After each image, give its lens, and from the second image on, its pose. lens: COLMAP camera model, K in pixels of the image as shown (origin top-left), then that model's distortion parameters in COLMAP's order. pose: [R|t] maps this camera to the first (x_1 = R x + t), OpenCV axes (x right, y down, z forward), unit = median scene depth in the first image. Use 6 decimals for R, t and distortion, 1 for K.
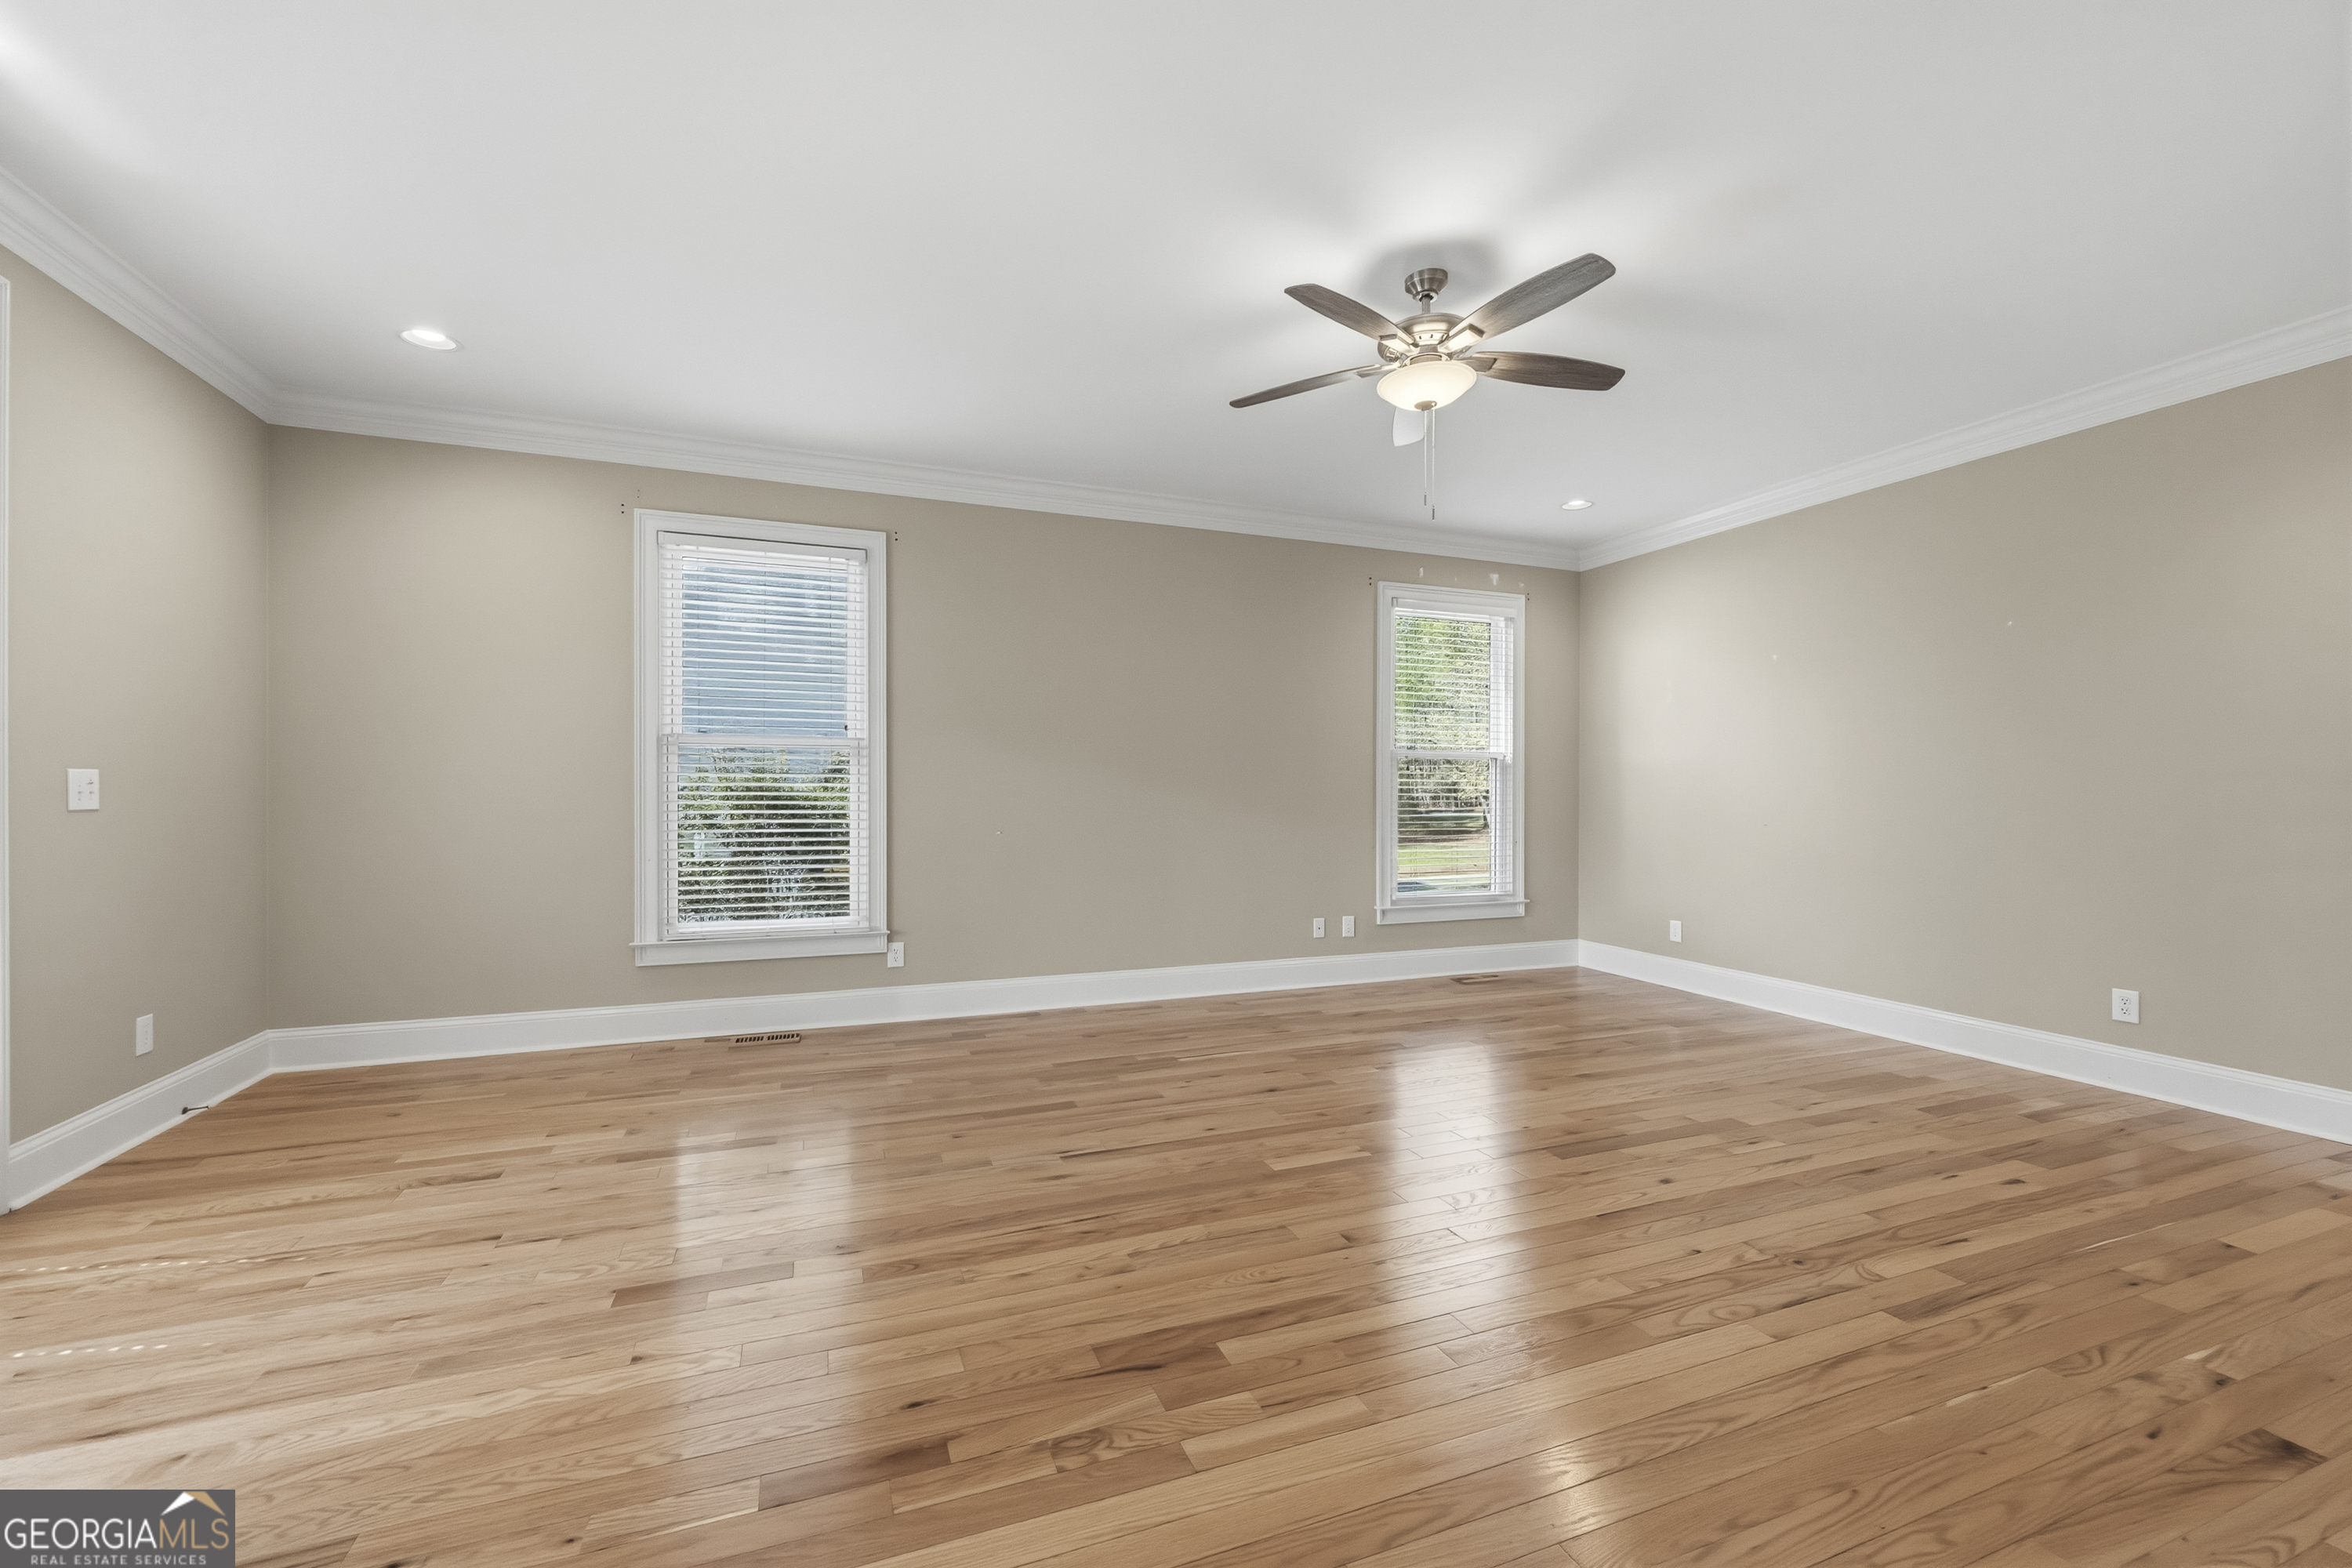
lens RADIAL K [[956.4, 0, 1178.9], [0, 956.4, 791.3], [0, 0, 1]] dist [0.000988, 0.000093]
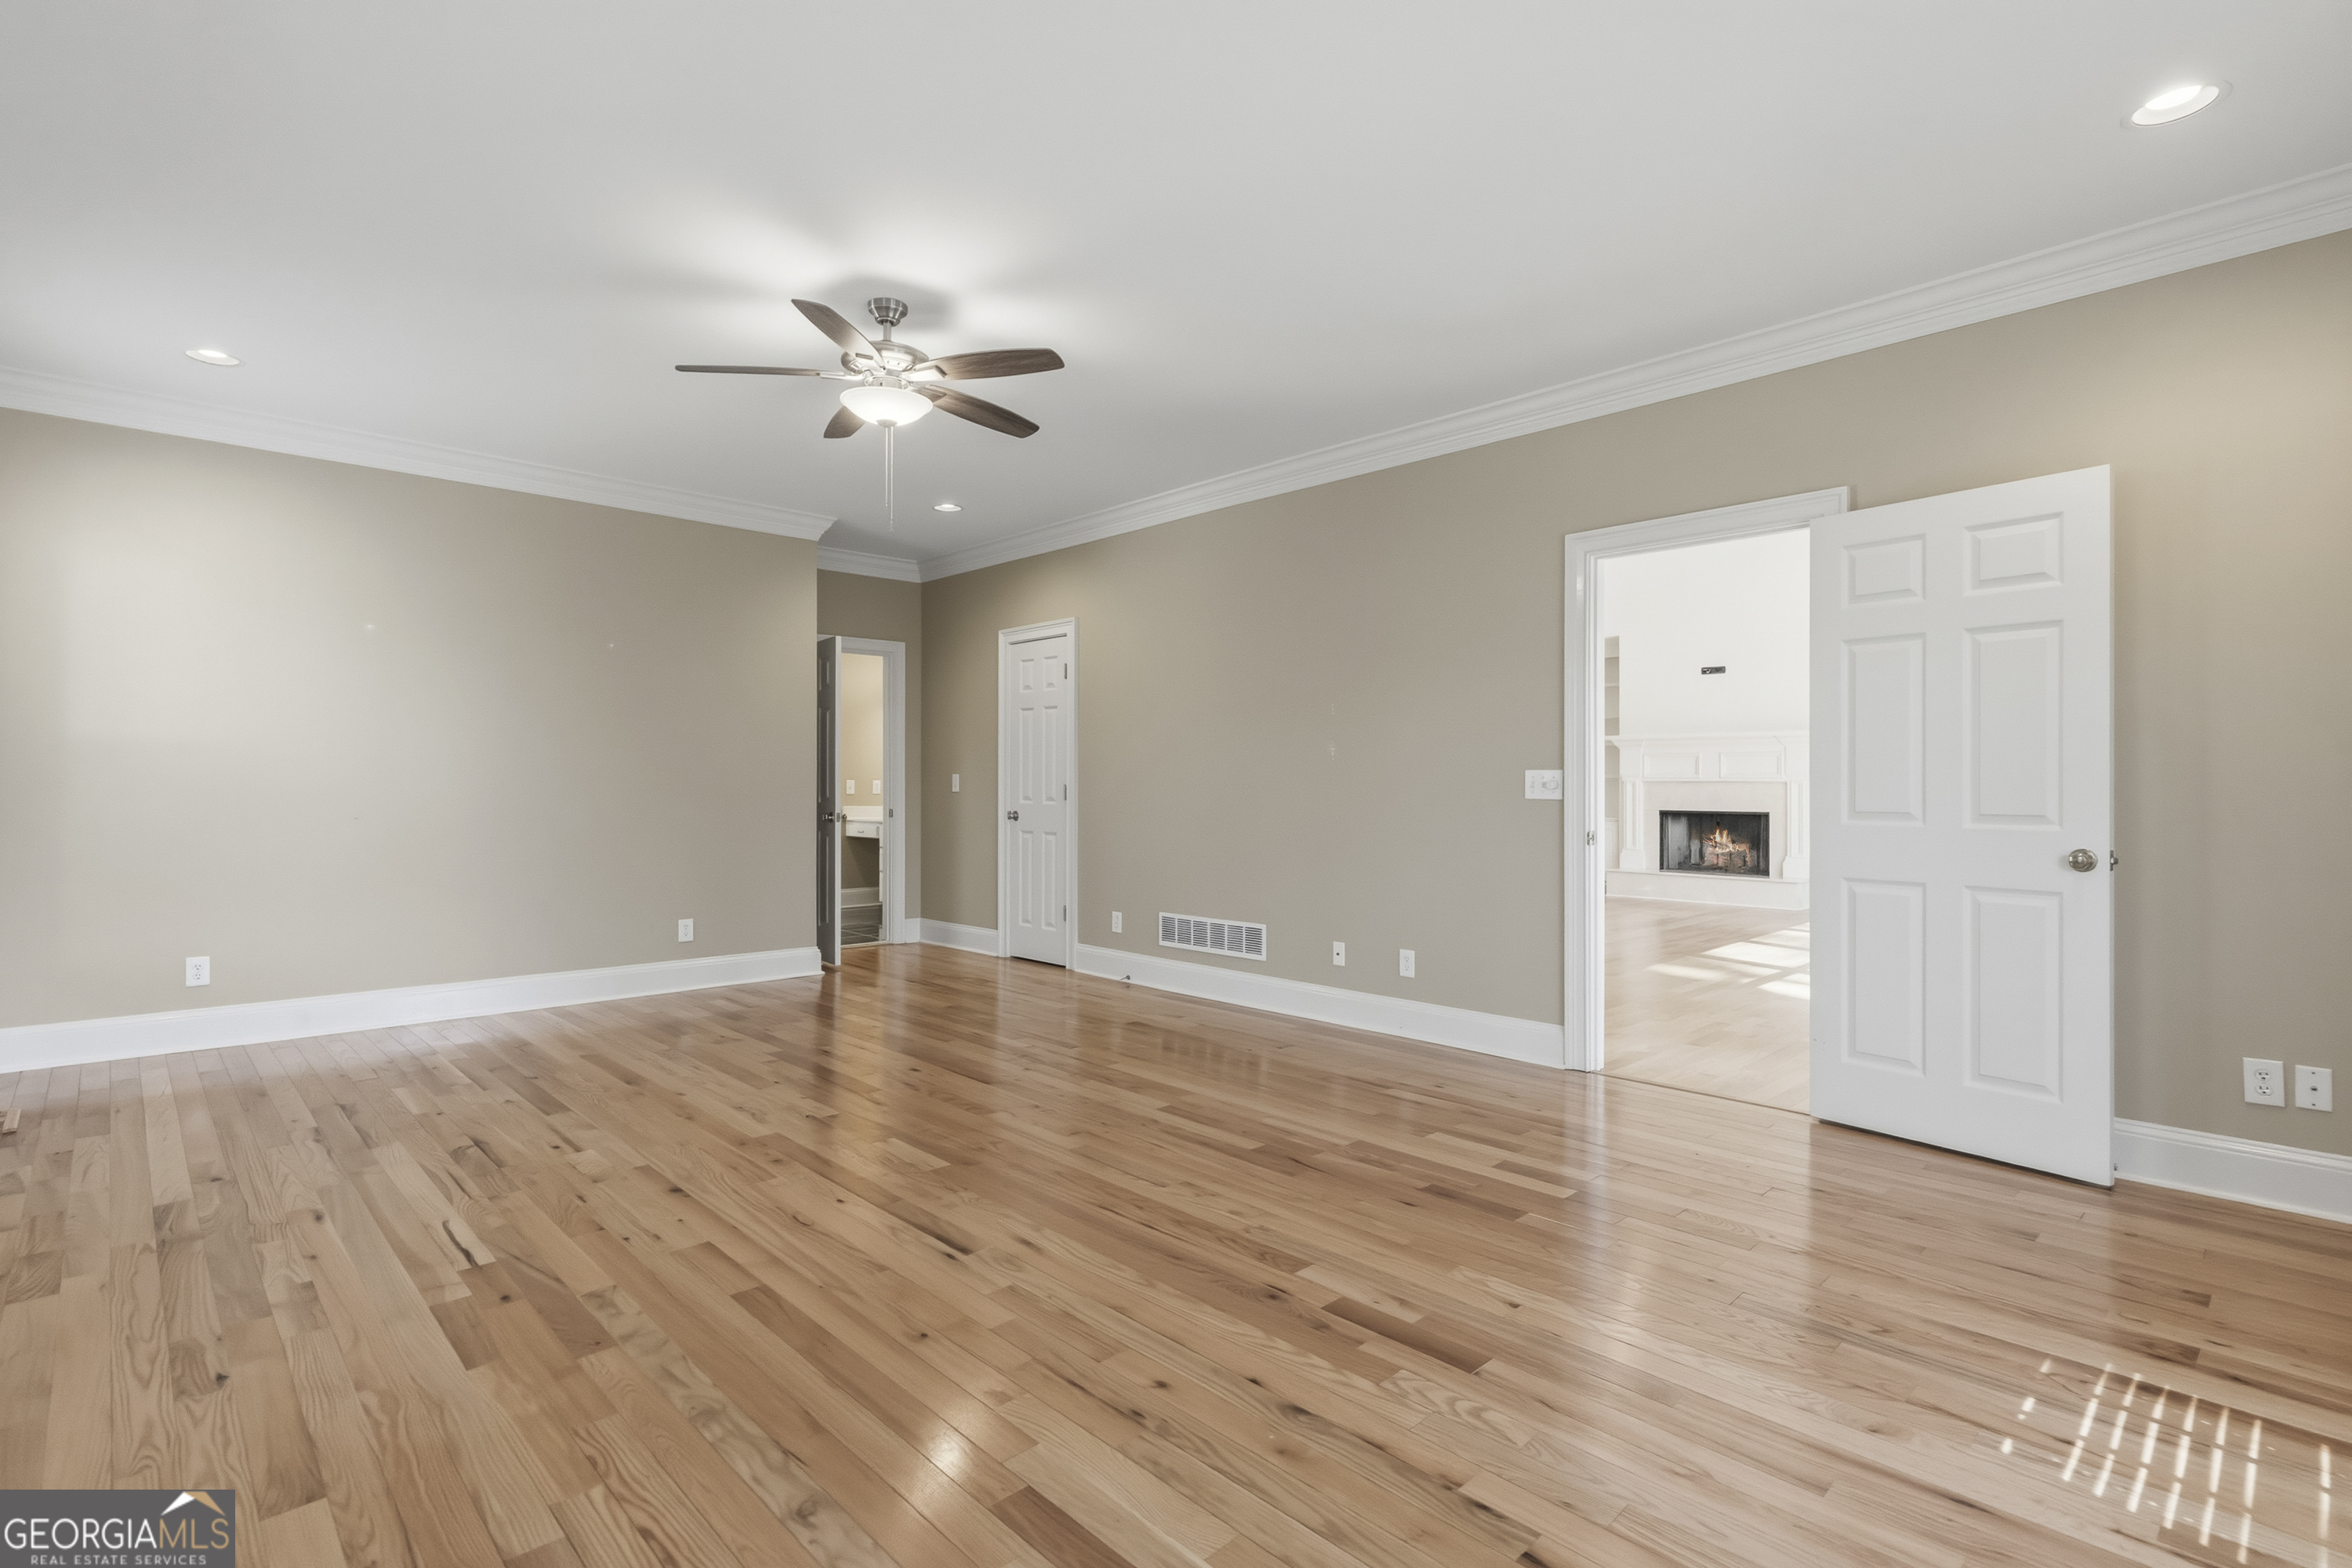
lens RADIAL K [[1086.8, 0, 1185.2], [0, 1086.8, 786.0], [0, 0, 1]] dist [0.012802, 0.000154]
pose [[-0.387890, -0.005720, 0.921688, -1.231853], [-0.008299, 0.999962, 0.002713, -0.005272], [-0.921668, -0.006597, -0.387923, 1.439112]]
